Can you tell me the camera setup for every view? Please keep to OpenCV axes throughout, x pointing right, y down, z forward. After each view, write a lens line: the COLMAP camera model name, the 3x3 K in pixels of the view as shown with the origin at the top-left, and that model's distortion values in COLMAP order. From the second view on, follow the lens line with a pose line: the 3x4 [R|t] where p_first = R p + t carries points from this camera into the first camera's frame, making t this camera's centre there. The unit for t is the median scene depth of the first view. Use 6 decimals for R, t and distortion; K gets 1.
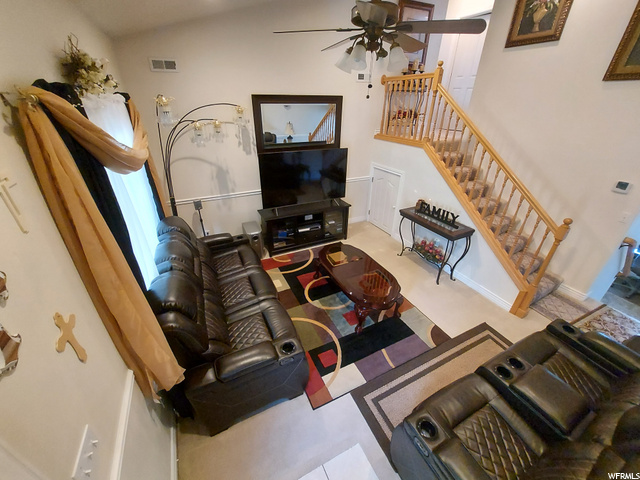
lens RADIAL K [[254.6, 0, 320.0], [0, 254.6, 240.0], [0, 0, 1]] dist [-0.017399, -0.000001]
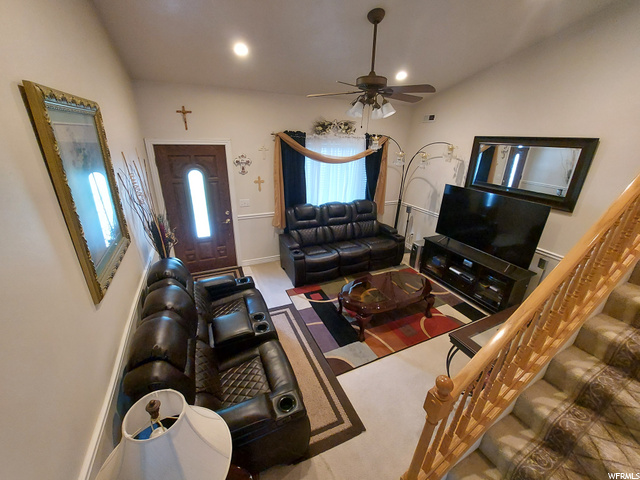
lens RADIAL K [[254.6, 0, 320.0], [0, 254.6, 240.0], [0, 0, 1]] dist [-0.017399, -0.000001]
pose [[-0.029487, 0.368570, -0.929132, 1.114202], [-0.502566, 0.798036, 0.332516, -0.272034], [0.864036, 0.476755, 0.161699, 0.515556]]
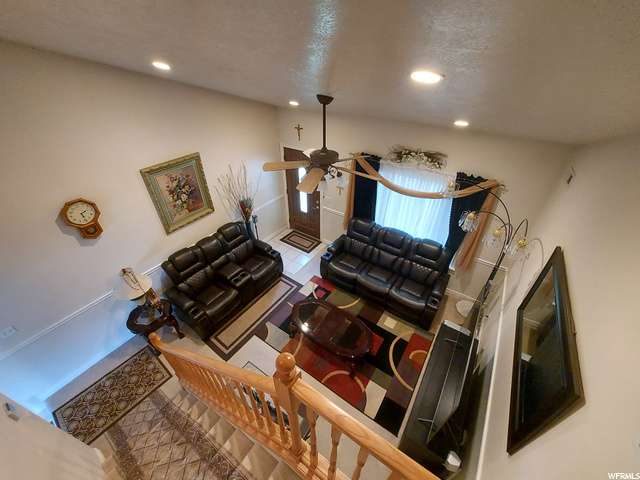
lens RADIAL K [[254.6, 0, 320.0], [0, 254.6, 240.0], [0, 0, 1]] dist [-0.017399, -0.000001]
pose [[-0.877481, 0.271435, -0.395410, 0.573700], [-0.240510, 0.464250, 0.852424, -1.133909], [0.414947, 0.843086, -0.342088, 1.109078]]
